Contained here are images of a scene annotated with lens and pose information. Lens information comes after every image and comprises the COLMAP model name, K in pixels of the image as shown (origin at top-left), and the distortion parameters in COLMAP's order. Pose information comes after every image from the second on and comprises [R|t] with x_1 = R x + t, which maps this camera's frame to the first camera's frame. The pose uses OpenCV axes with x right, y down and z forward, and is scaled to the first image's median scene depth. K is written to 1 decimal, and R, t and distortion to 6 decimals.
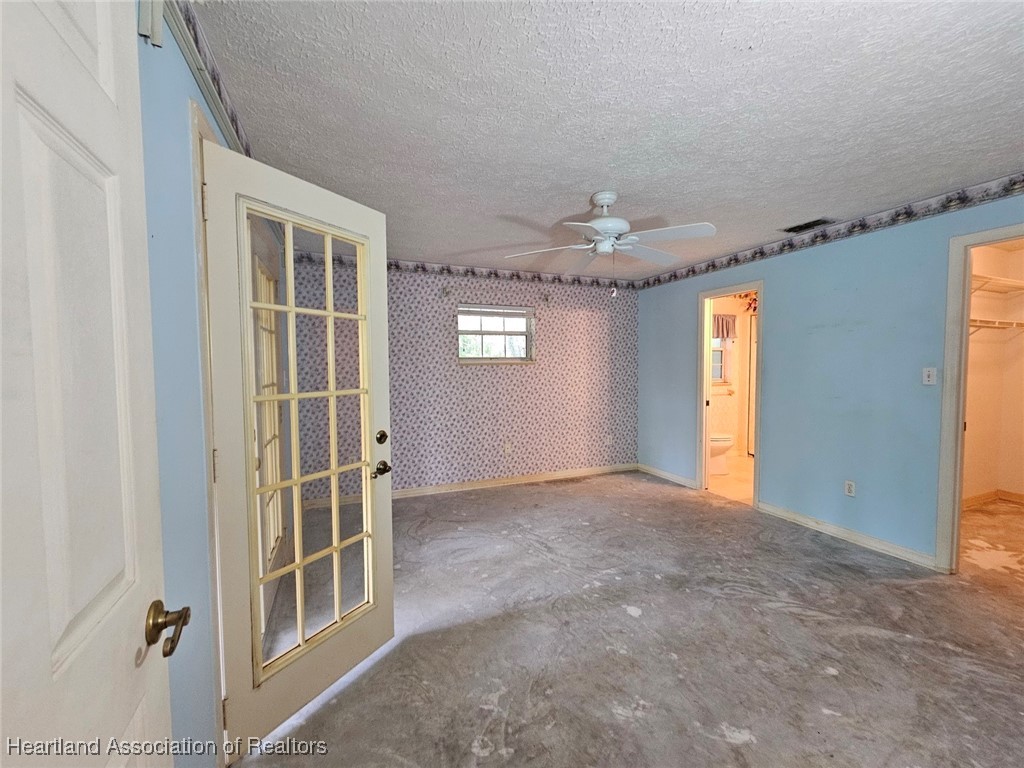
lens RADIAL K [[419.2, 0, 512.3], [0, 419.2, 385.3], [0, 0, 1]] dist [-0.004627, 0.000088]
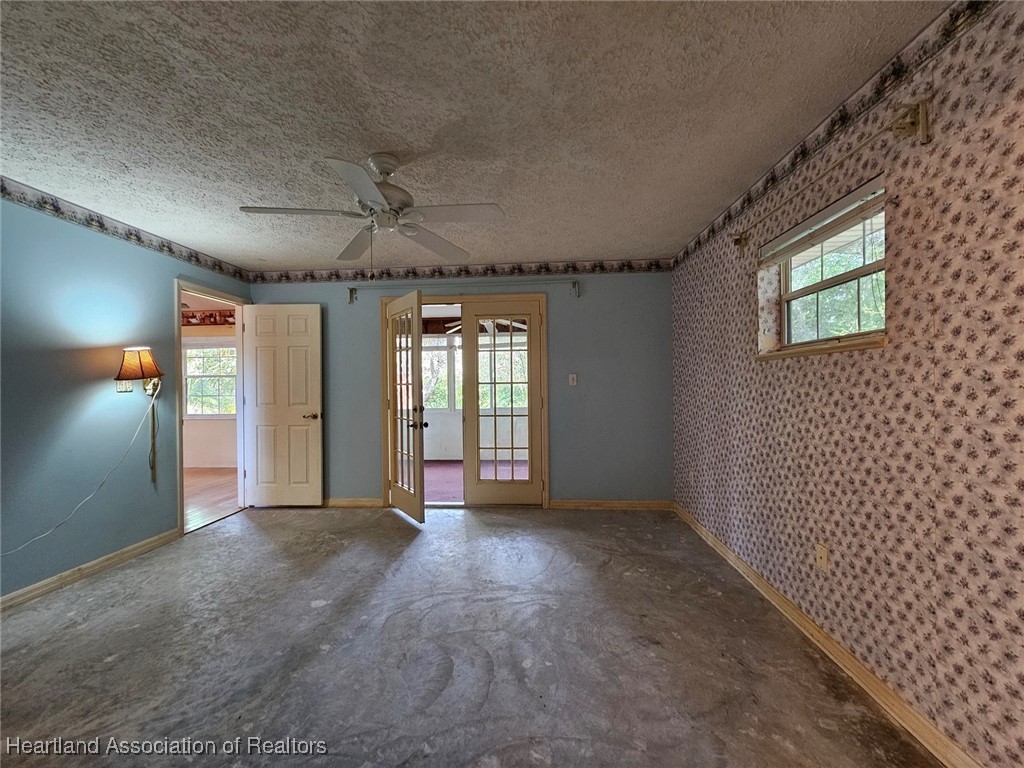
lens RADIAL K [[419.2, 0, 514.5], [0, 419.2, 386.1], [0, 0, 1]] dist [-0.004627, 0.000088]
pose [[-0.434113, 0.011227, -0.900788, 0.475902], [-0.031598, 0.999117, 0.027680, -0.019120], [0.900304, 0.040479, -0.433375, 0.882101]]
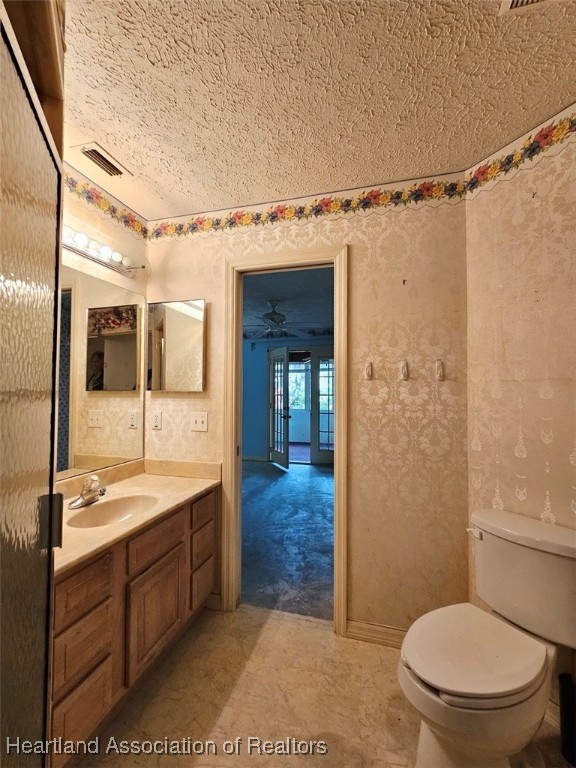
lens RADIAL K [[314.4, 0, 290.5], [0, 314.4, 385.9], [0, 0, 1]] dist [-0.004627, 0.000088]
pose [[-0.615327, -0.014879, -0.788132, 0.728487], [-0.037380, 0.999248, 0.010320, -0.042148], [0.787385, 0.035810, -0.615420, 1.084659]]
